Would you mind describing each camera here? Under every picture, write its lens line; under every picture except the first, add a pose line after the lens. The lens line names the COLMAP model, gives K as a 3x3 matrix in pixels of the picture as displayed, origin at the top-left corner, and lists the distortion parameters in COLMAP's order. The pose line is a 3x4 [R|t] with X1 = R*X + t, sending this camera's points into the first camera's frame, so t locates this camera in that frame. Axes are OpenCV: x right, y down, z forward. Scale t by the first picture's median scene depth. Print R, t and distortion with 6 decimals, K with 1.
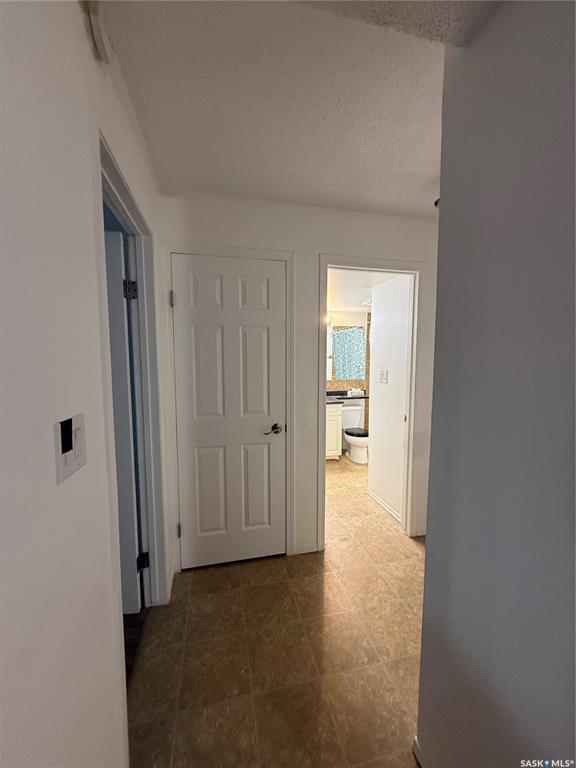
lens RADIAL K [[303.3, 0, 287.7], [0, 303.3, 383.2], [0, 0, 1]] dist [-0.003040, 0.000570]
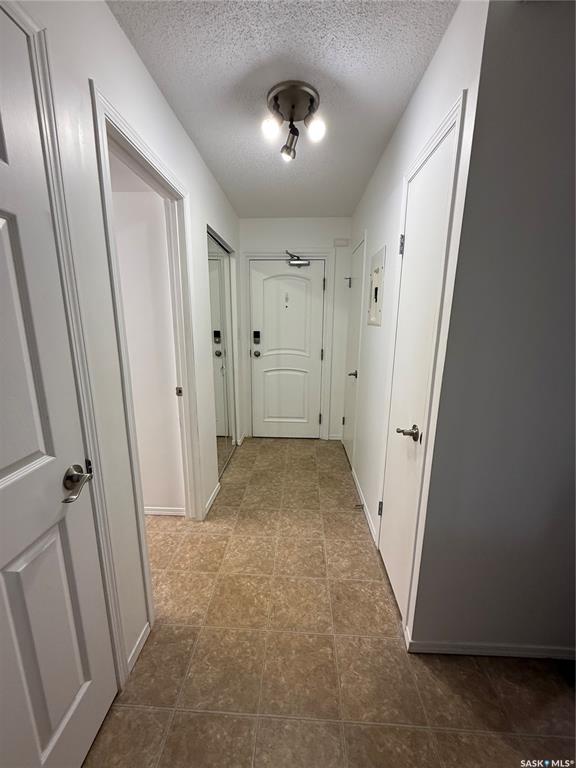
lens RADIAL K [[303.3, 0, 287.6], [0, 303.3, 383.3], [0, 0, 1]] dist [-0.003040, 0.000570]
pose [[0.266742, -0.206596, 0.941364, -0.277387], [0.074904, 0.978244, 0.193465, -0.036752], [-0.960853, 0.018907, 0.276413, 0.501001]]
